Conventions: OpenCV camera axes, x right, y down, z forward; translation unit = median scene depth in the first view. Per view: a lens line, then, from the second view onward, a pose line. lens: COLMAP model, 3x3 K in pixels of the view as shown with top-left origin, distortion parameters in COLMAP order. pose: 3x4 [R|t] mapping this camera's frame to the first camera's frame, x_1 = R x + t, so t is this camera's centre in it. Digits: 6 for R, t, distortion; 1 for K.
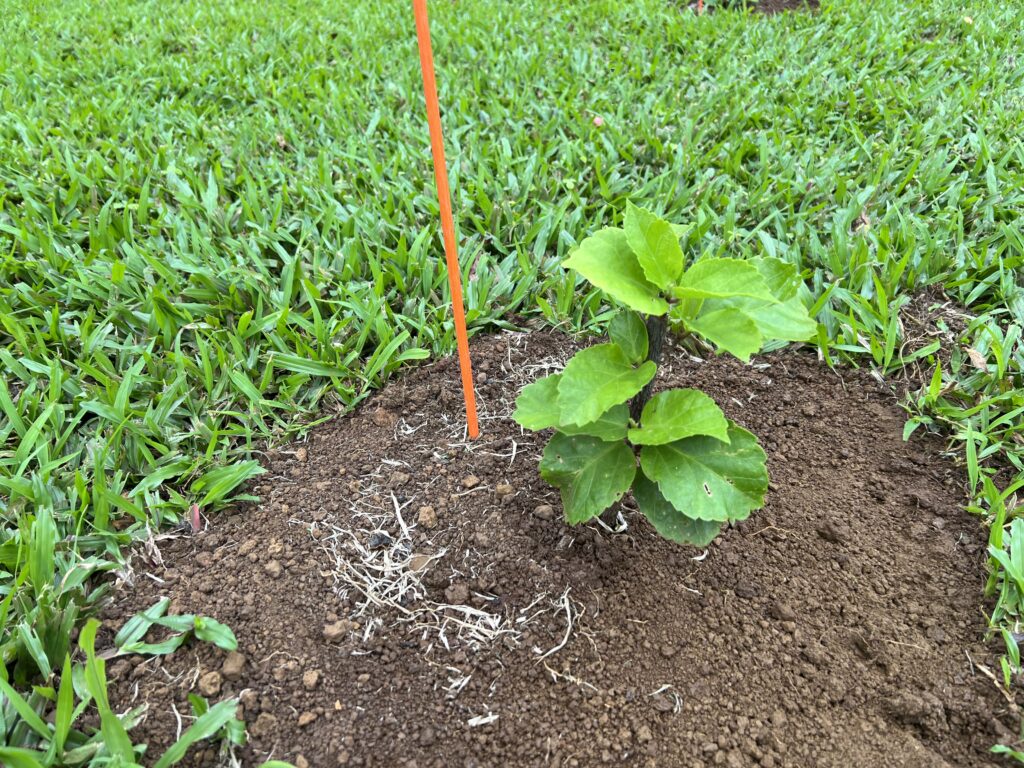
lens RADIAL K [[768.3, 0, 514.8], [0, 768.3, 383.8], [0, 0, 1]] dist [0.084091, 0.000392]
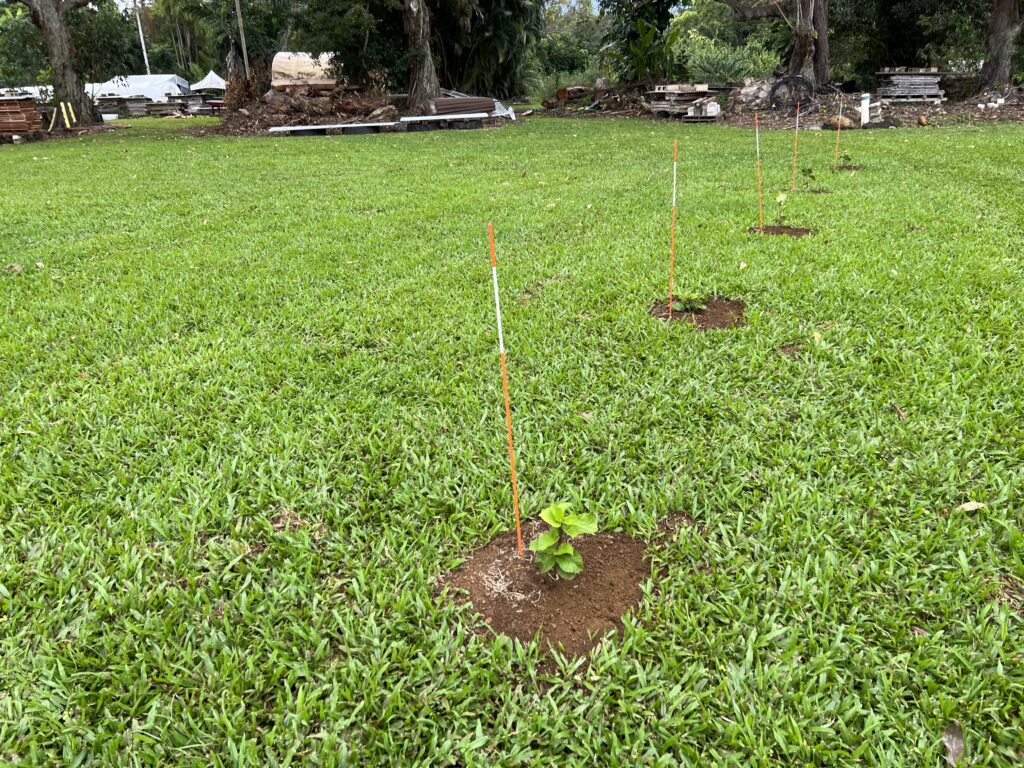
lens RADIAL K [[768.3, 0, 509.7], [0, 768.3, 378.6], [0, 0, 1]] dist [0.084091, 0.000392]
pose [[0.995622, 0.020857, -0.091113, 0.184889], [-0.038037, 0.980830, -0.191118, -0.040183], [0.085381, 0.193747, 0.977329, -2.398931]]
